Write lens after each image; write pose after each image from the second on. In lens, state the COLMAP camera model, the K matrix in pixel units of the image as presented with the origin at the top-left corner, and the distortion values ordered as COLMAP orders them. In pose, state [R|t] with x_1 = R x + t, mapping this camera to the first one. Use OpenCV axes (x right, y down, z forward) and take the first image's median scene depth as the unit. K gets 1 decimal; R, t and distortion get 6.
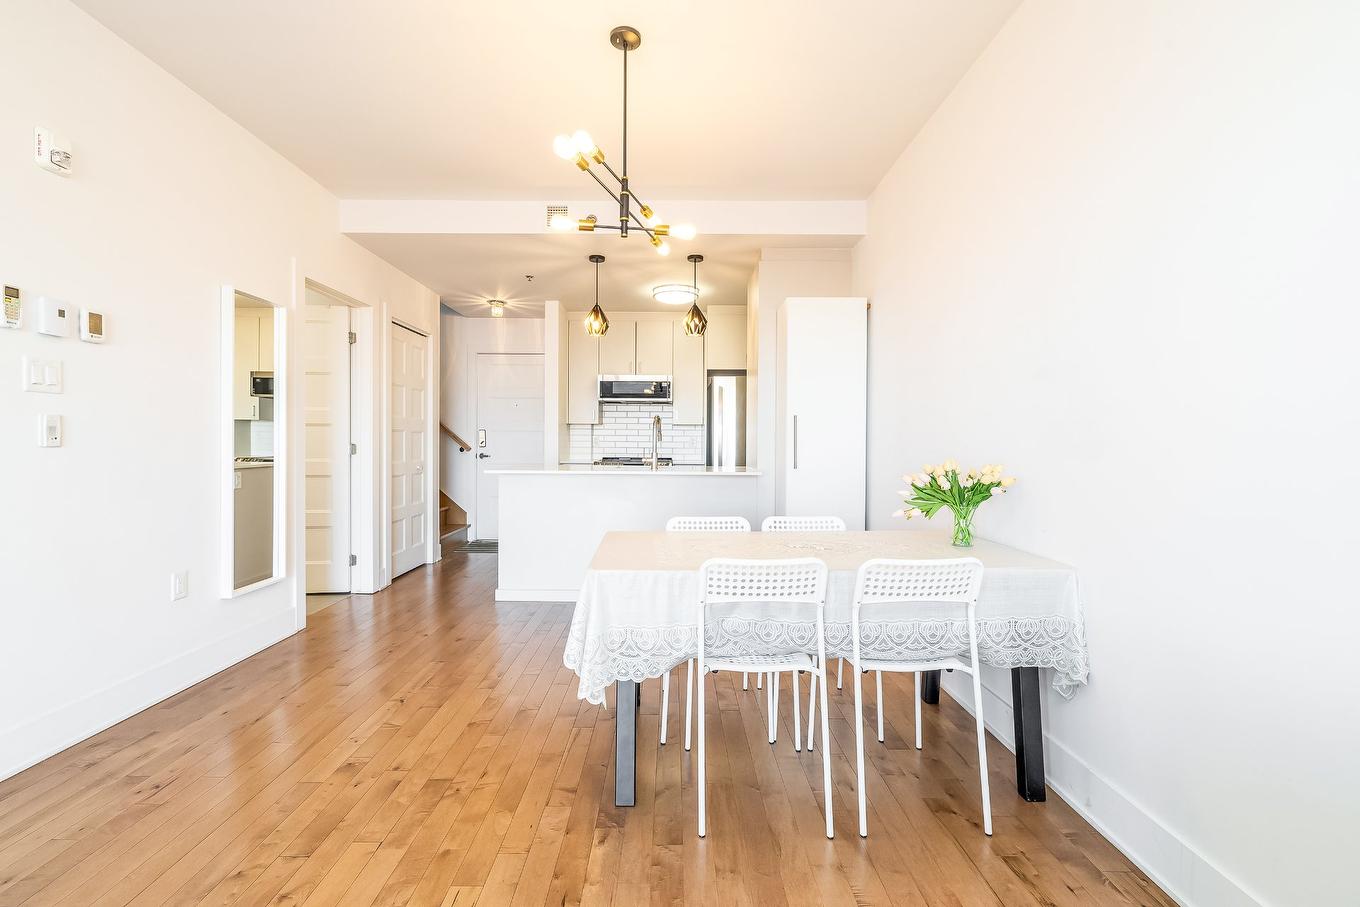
lens RADIAL K [[596.5, 0, 667.7], [0, 596.5, 446.9], [0, 0, 1]] dist [0.000736, 0.001133]
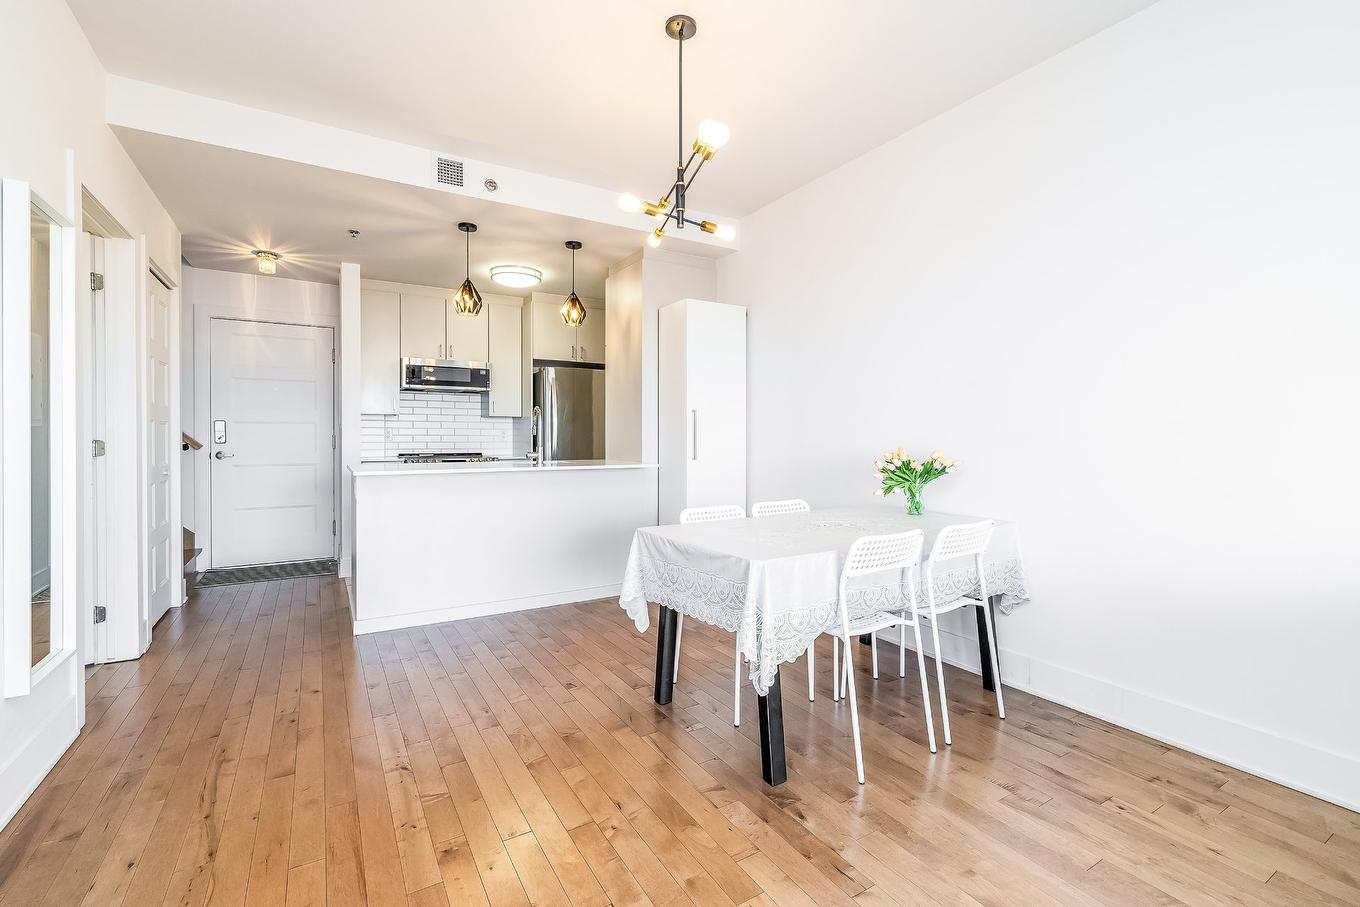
lens RADIAL K [[596.5, 0, 692.1], [0, 596.5, 443.8], [0, 0, 1]] dist [0.000736, 0.001133]
pose [[0.850755, -0.012685, 0.525409, -0.315454], [0.008715, 0.999912, 0.010030, -0.002686], [-0.525490, -0.003954, 0.850791, 0.081400]]
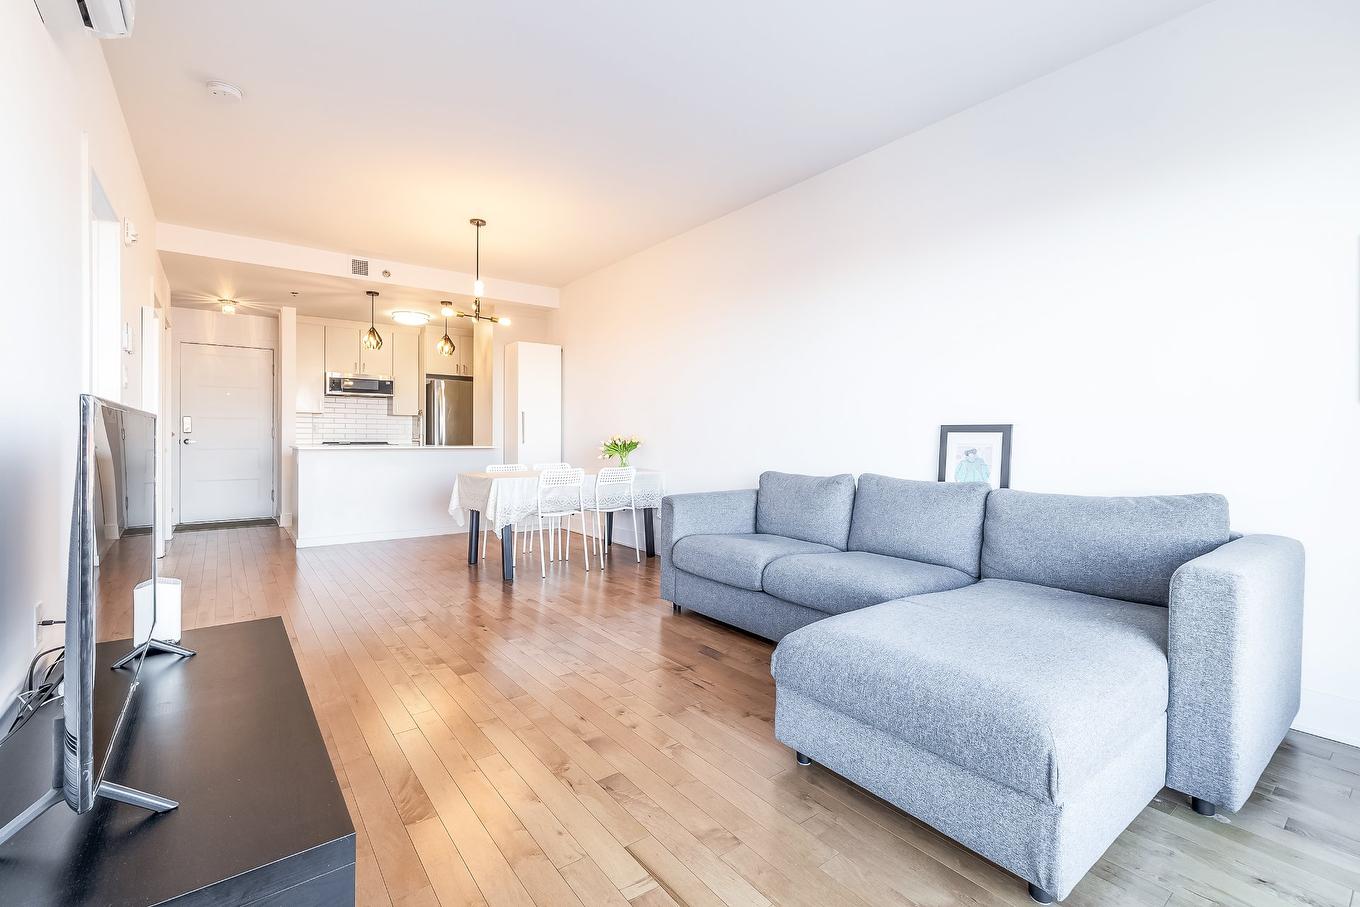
lens RADIAL K [[596.5, 0, 689.2], [0, 596.5, 442.9], [0, 0, 1]] dist [0.000736, 0.001133]
pose [[0.791961, -0.009926, 0.610491, -0.399616], [0.005610, 0.999944, 0.008980, 0.020331], [-0.610545, -0.003687, 0.791973, -0.558078]]
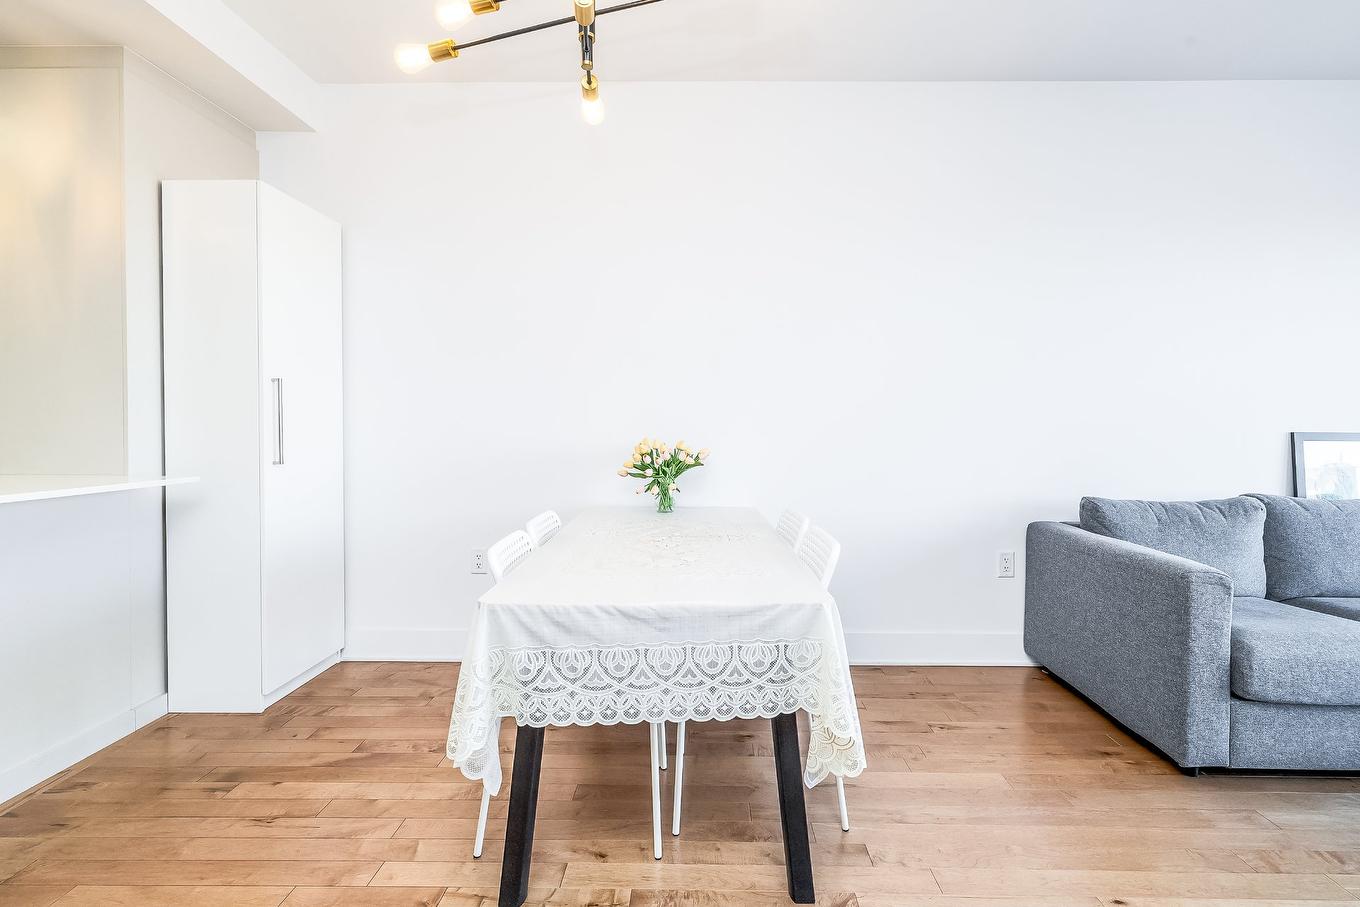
lens RADIAL K [[596.5, 0, 706.2], [0, 596.5, 430.0], [0, 0, 1]] dist [0.000736, 0.001133]
pose [[0.015782, -0.015696, 0.999752, -0.357703], [0.001280, 0.999876, 0.015677, -0.007224], [-0.999875, 0.001033, 0.015800, 0.479538]]
